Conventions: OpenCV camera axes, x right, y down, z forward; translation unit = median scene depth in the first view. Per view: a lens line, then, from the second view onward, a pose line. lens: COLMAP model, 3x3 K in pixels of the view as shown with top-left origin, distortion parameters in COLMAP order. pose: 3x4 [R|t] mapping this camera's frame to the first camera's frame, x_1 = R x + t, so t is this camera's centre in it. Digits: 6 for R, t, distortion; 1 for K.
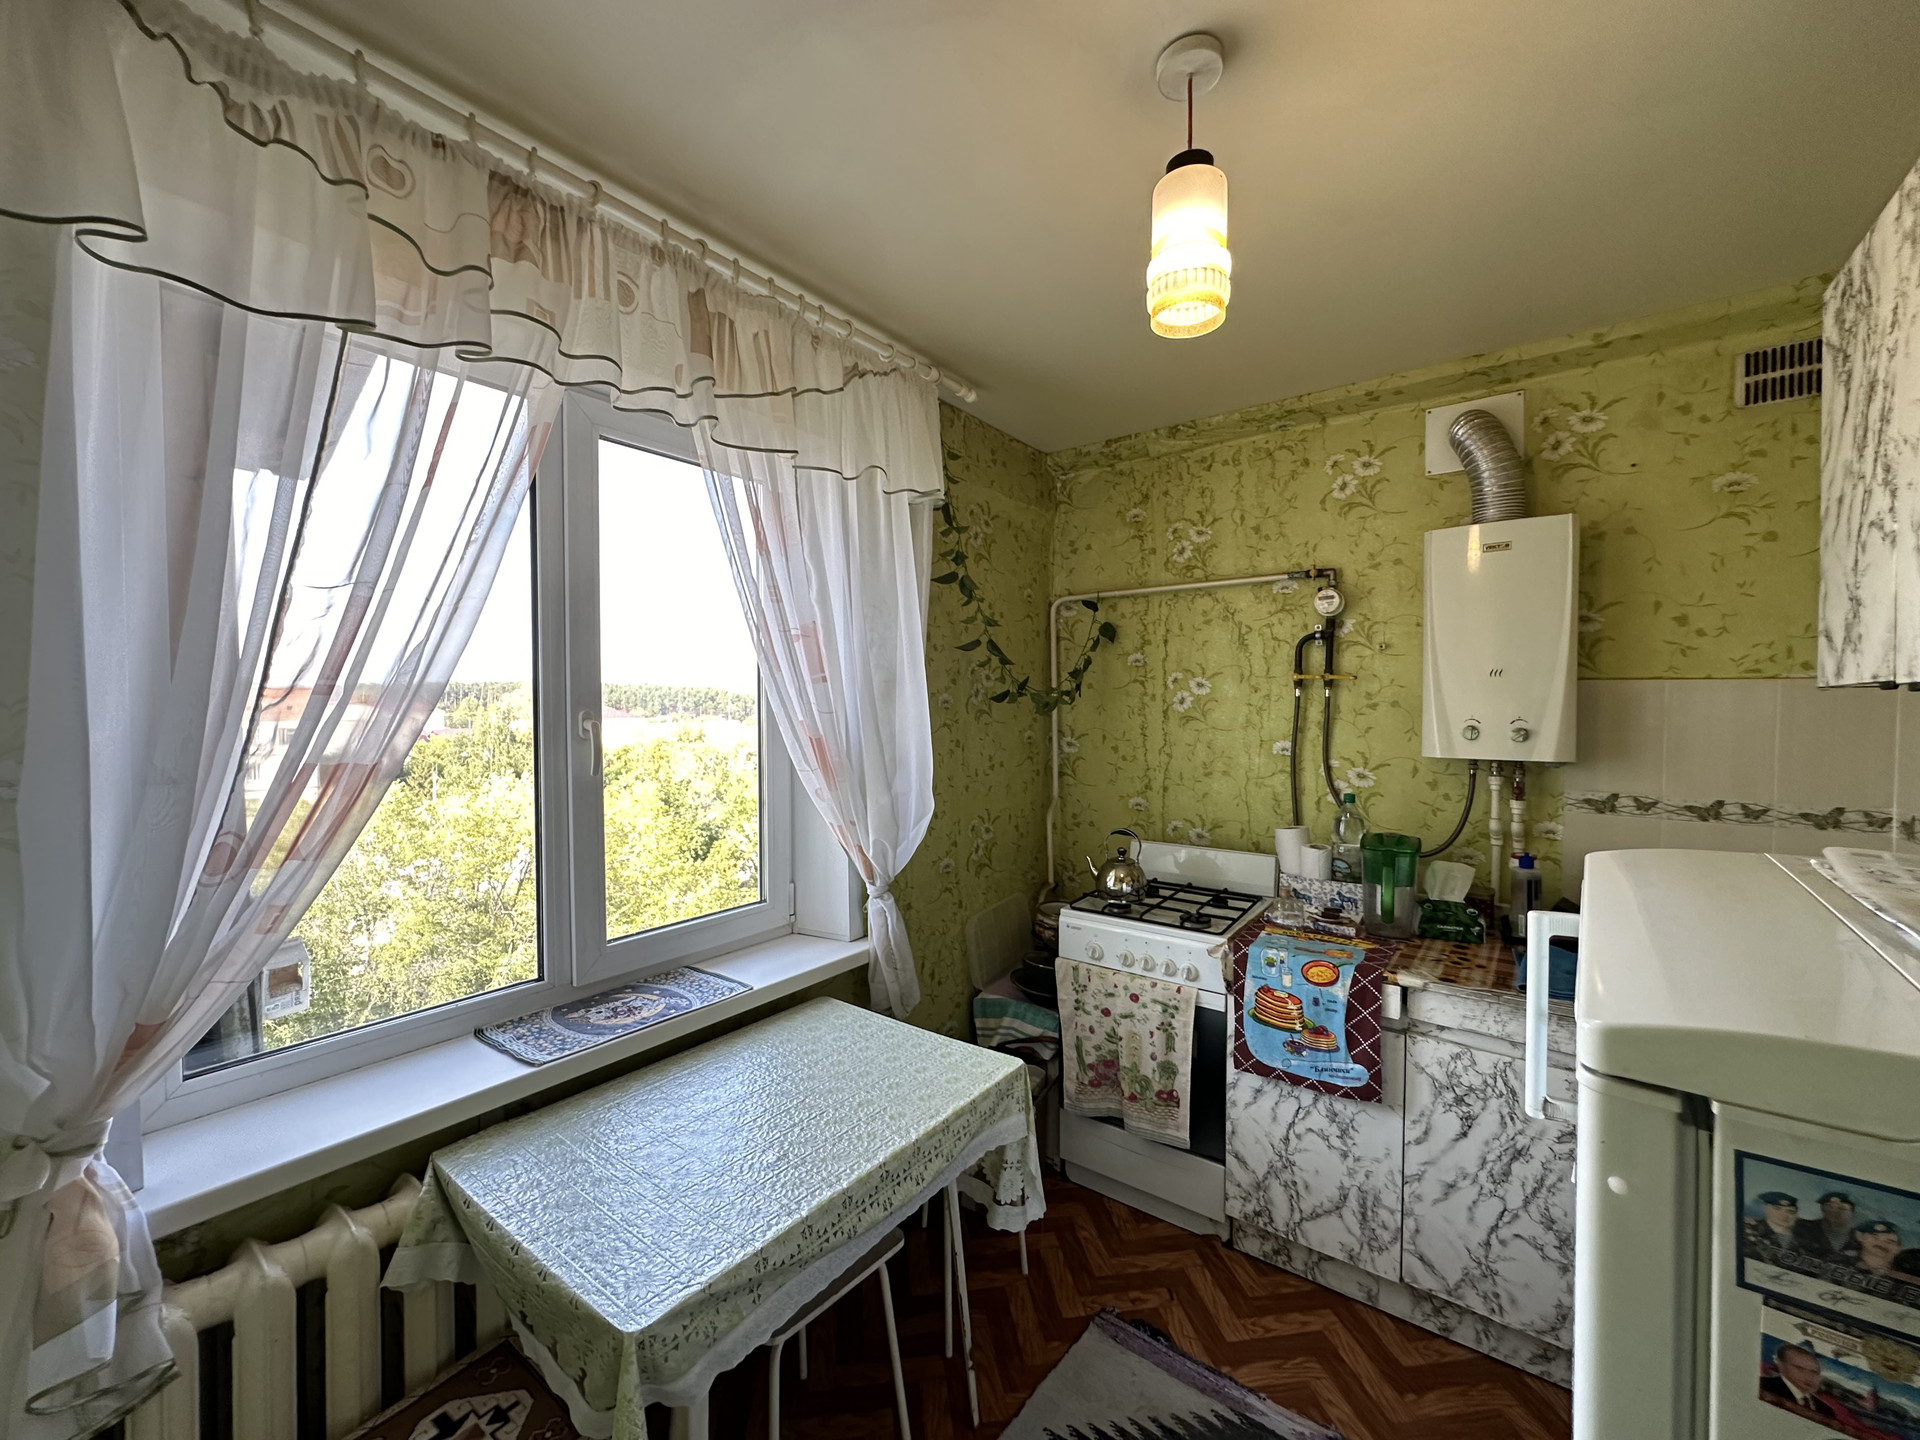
lens RADIAL K [[768.7, 0, 962.1], [0, 768.7, 720.8], [0, 0, 1]] dist [-0.006705, 0.000365]
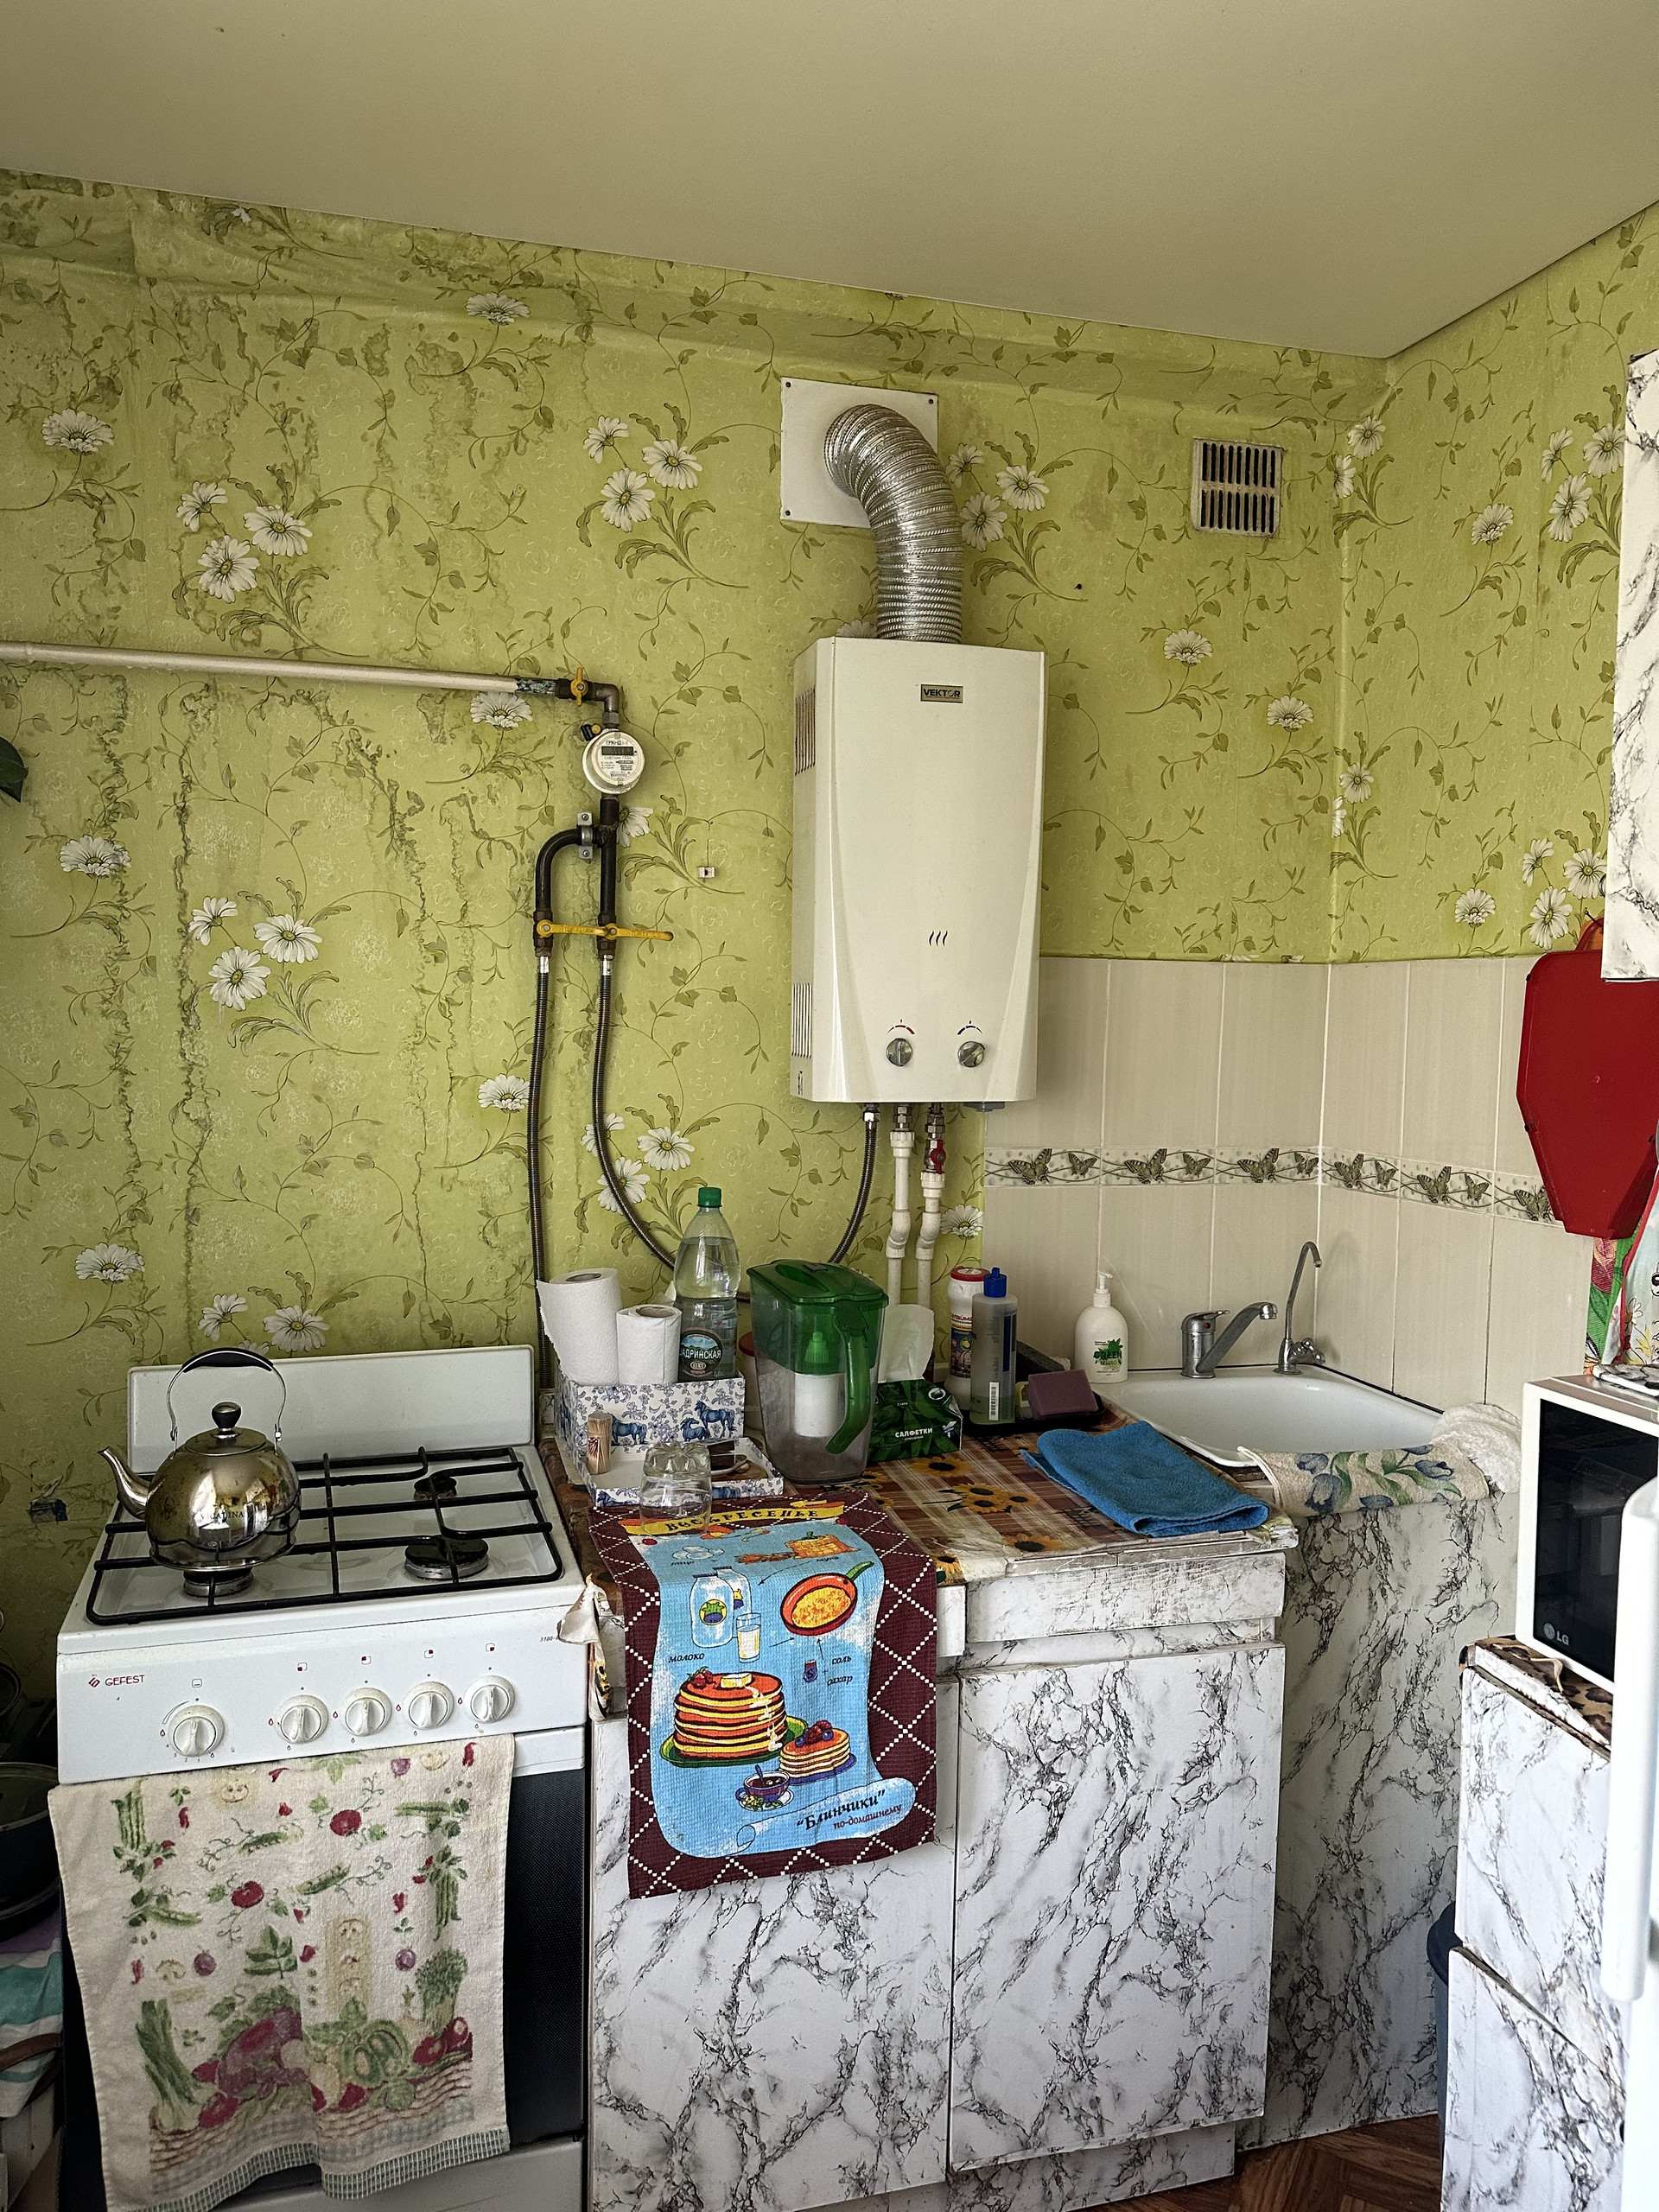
lens RADIAL K [[1551.6, 0, 818.4], [0, 1551.6, 1114.9], [0, 0, 1]] dist [0.065154, -0.082728]
pose [[0.599966, -0.053832, 0.798212, -0.216789], [0.002888, 0.997873, 0.065126, -0.010790], [-0.800020, -0.036768, 0.598845, 0.432633]]
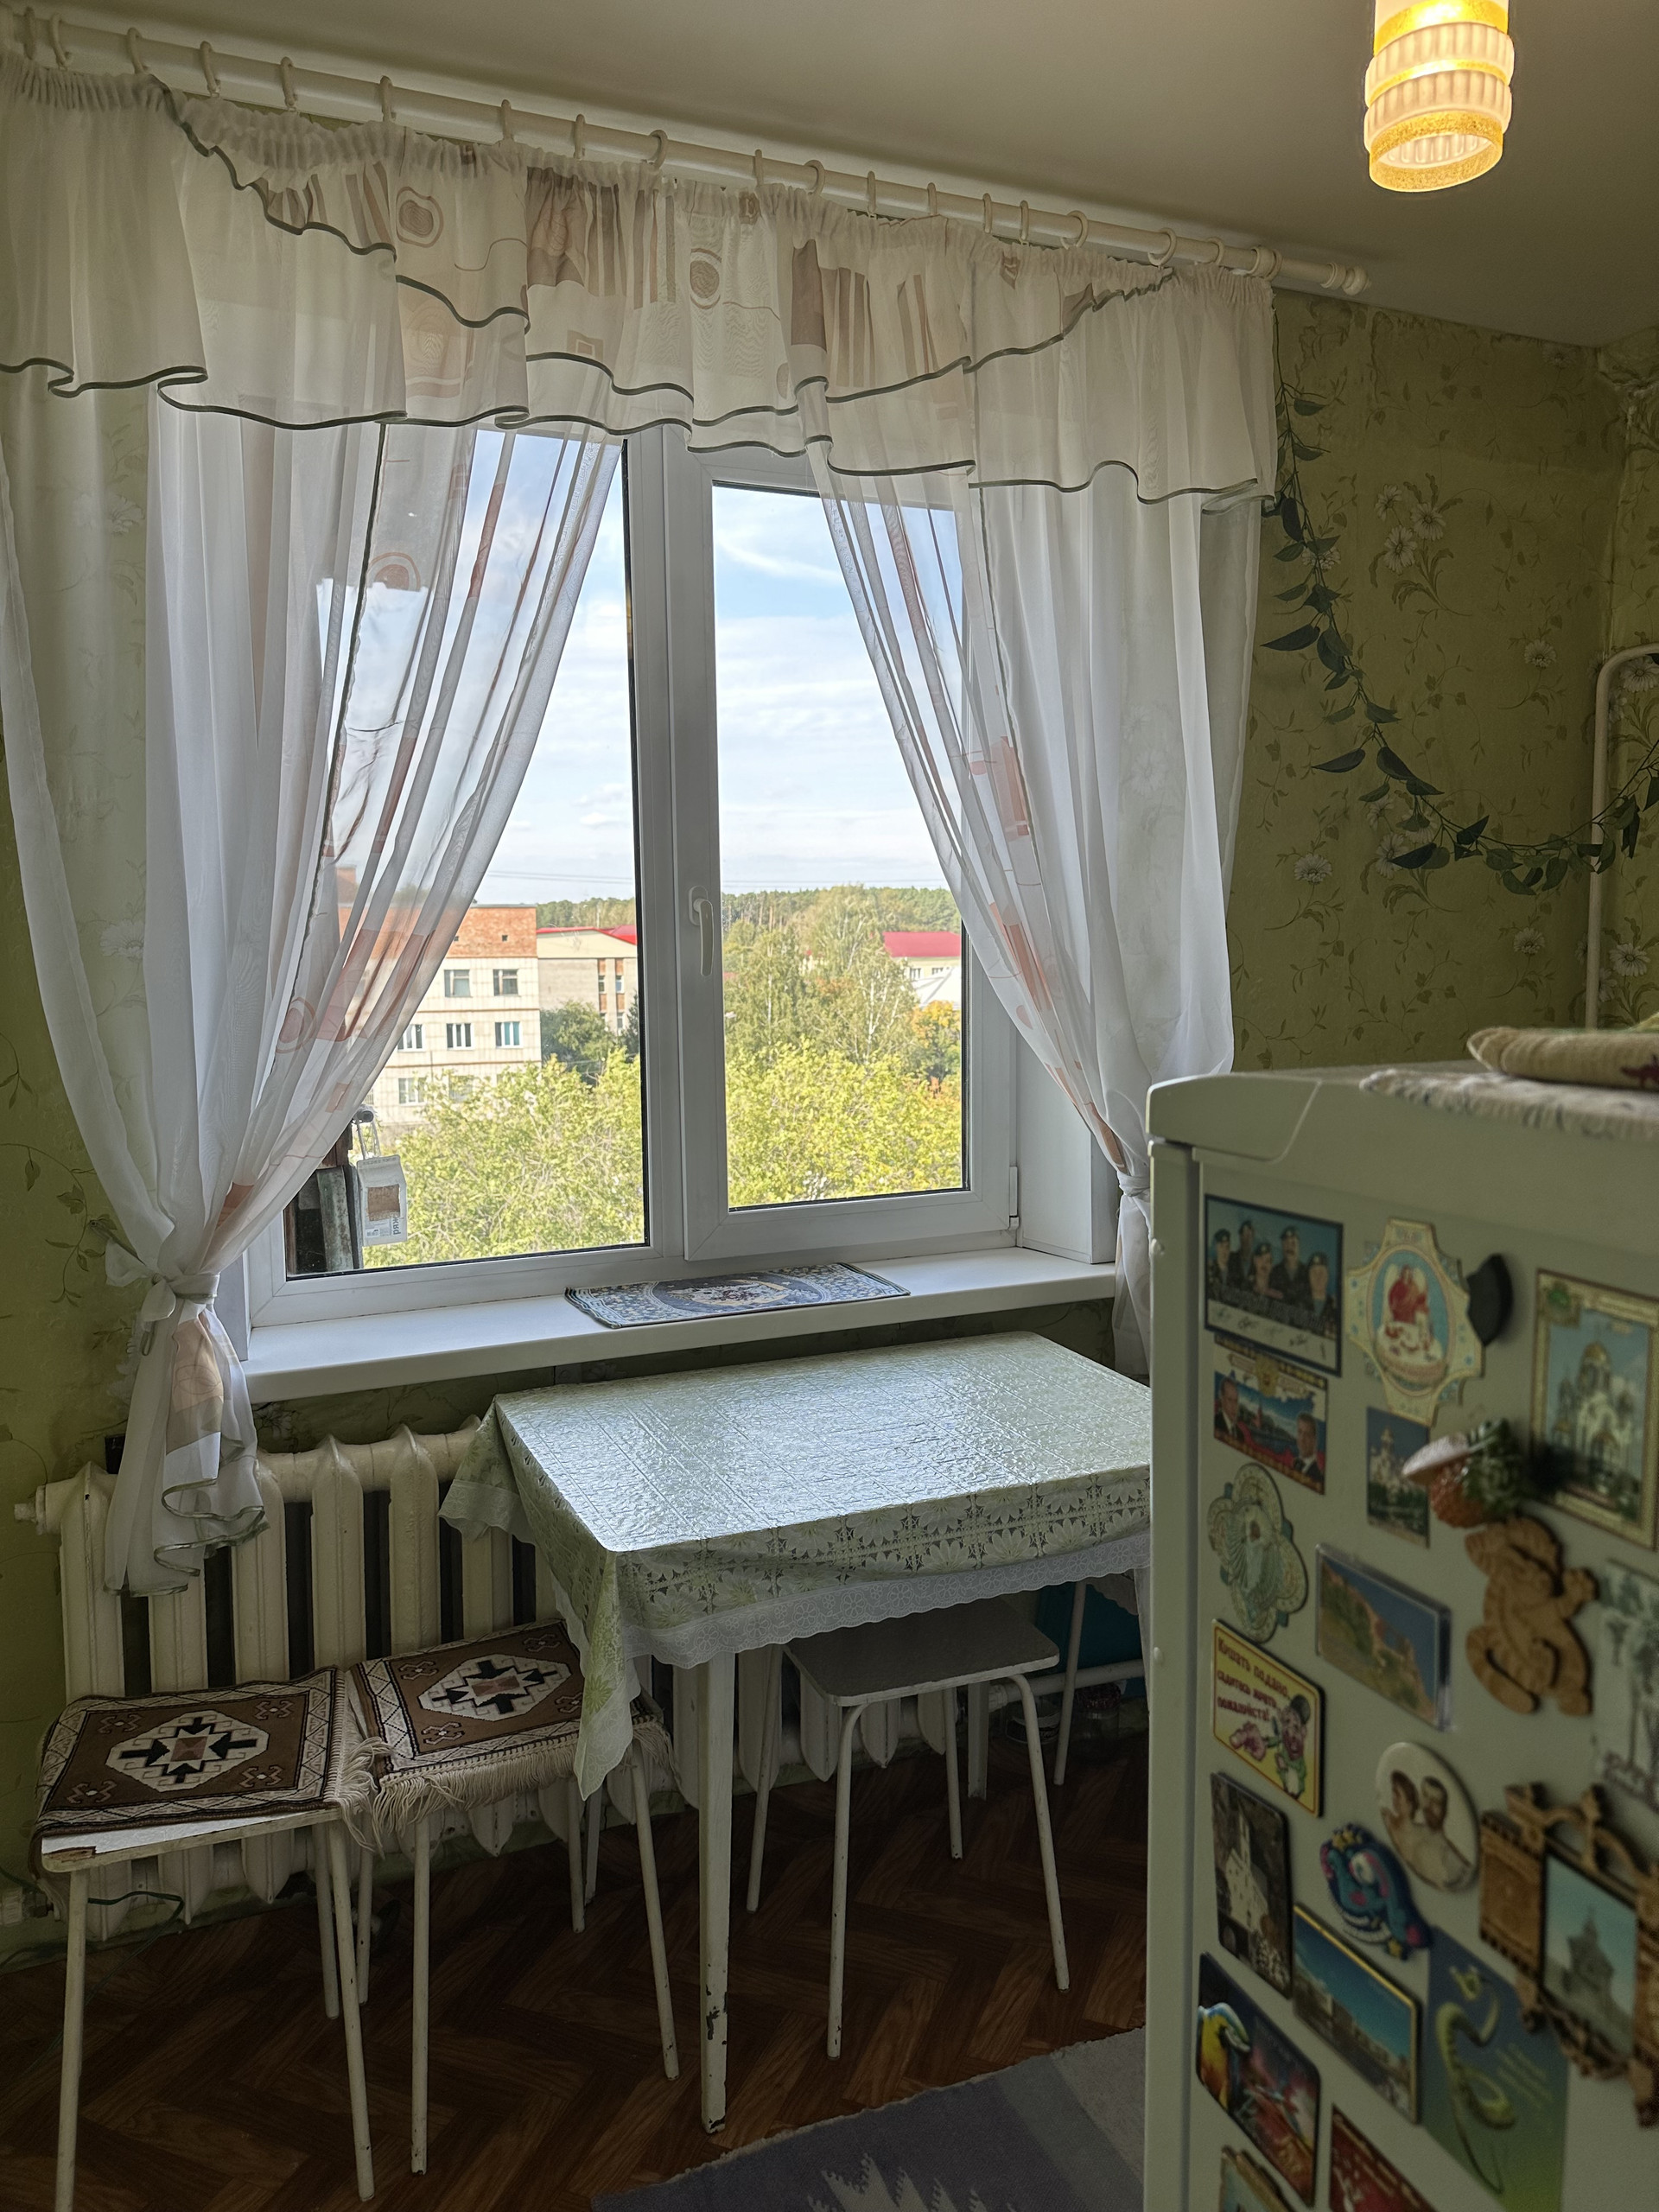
lens RADIAL K [[1551.6, 0, 808.6], [0, 1551.6, 1102.0], [0, 0, 1]] dist [0.065154, -0.082728]
pose [[0.861801, 0.049084, -0.504866, 0.305588], [-0.003820, 0.995907, 0.090303, 0.051349], [0.507232, -0.075895, 0.858461, -0.190052]]
